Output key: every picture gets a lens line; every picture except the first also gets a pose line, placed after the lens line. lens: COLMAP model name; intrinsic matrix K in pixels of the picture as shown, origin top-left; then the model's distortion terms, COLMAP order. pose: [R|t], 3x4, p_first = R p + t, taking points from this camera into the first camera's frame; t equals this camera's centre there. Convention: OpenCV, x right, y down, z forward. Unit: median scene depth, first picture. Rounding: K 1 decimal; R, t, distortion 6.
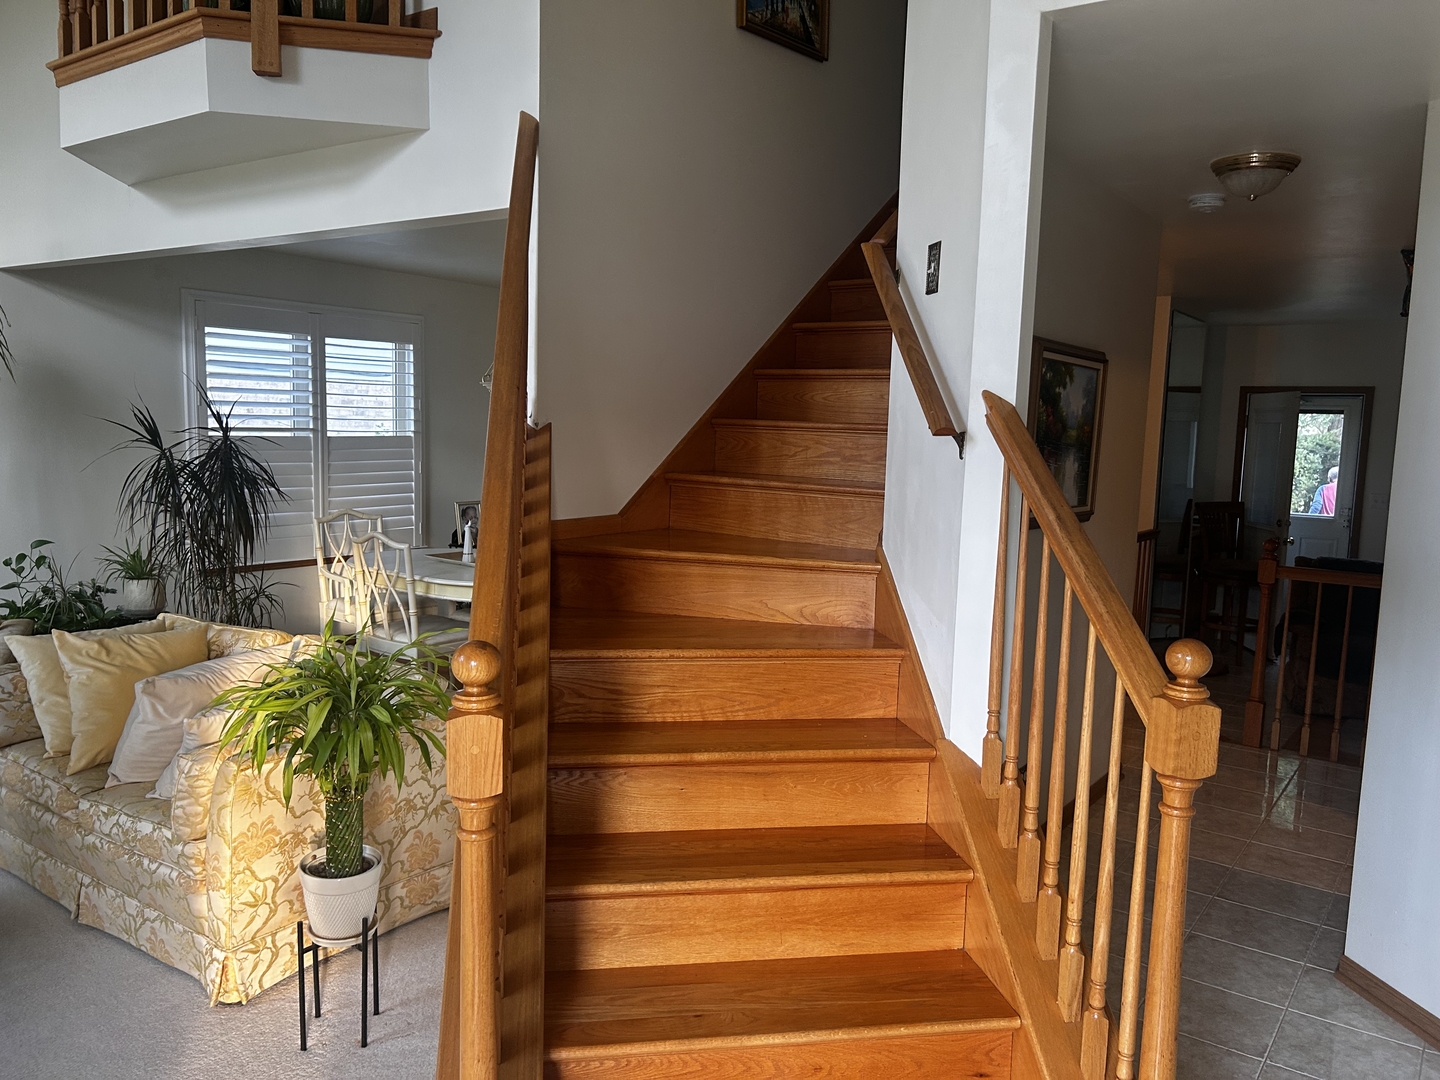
lens RADIAL K [[1089.8, 0, 722.4], [0, 1089.8, 557.4], [0, 0, 1]] dist [0.088038, -0.091944]
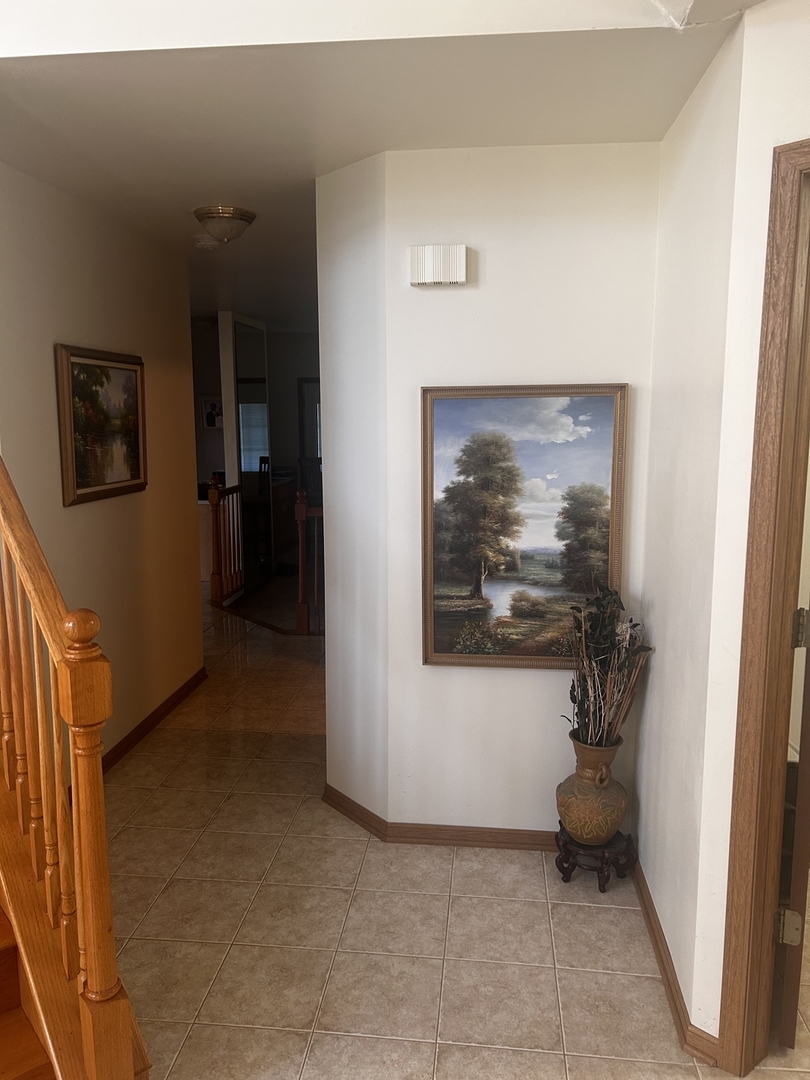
lens RADIAL K [[817.4, 0, 398.4], [0, 817.4, 537.1], [0, 0, 1]] dist [0.088038, -0.091944]
pose [[0.877773, -0.109634, 0.466364, 0.148870], [0.090480, 0.993882, 0.063347, -0.013969], [-0.470456, -0.013408, 0.882322, 0.020439]]
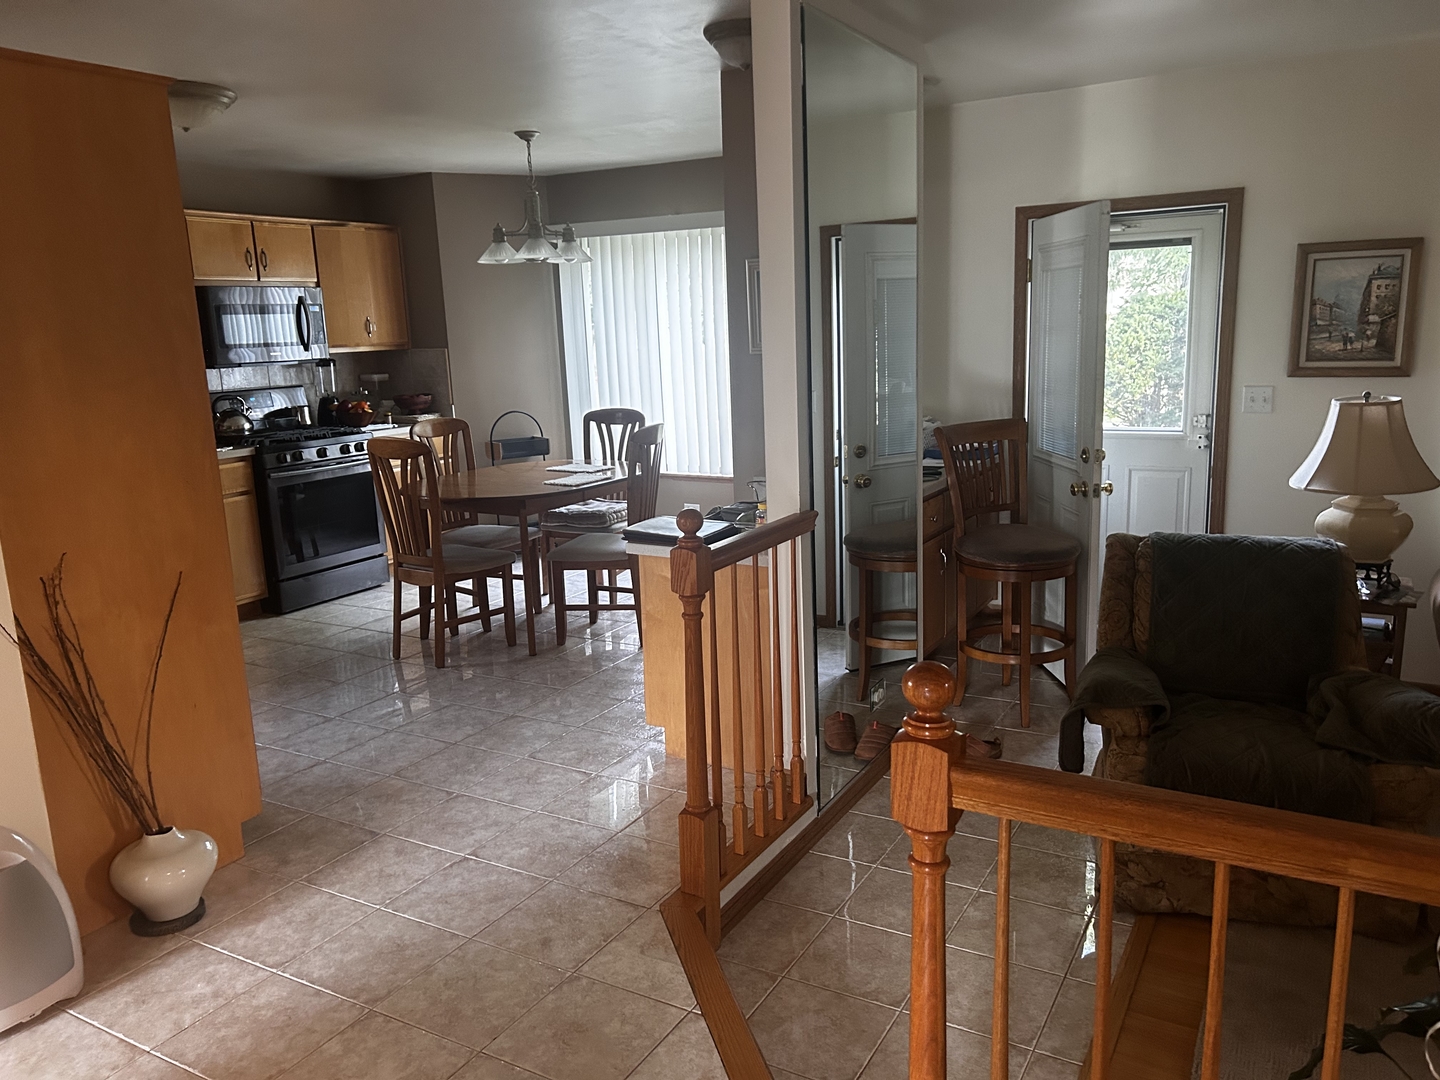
lens RADIAL K [[1089.8, 0, 722.4], [0, 1089.8, 557.4], [0, 0, 1]] dist [0.088038, -0.091944]
pose [[0.991632, -0.092125, 0.090440, 0.541878], [0.084131, 0.992513, 0.088548, -0.086577], [-0.097921, -0.080198, 0.991958, 0.951801]]
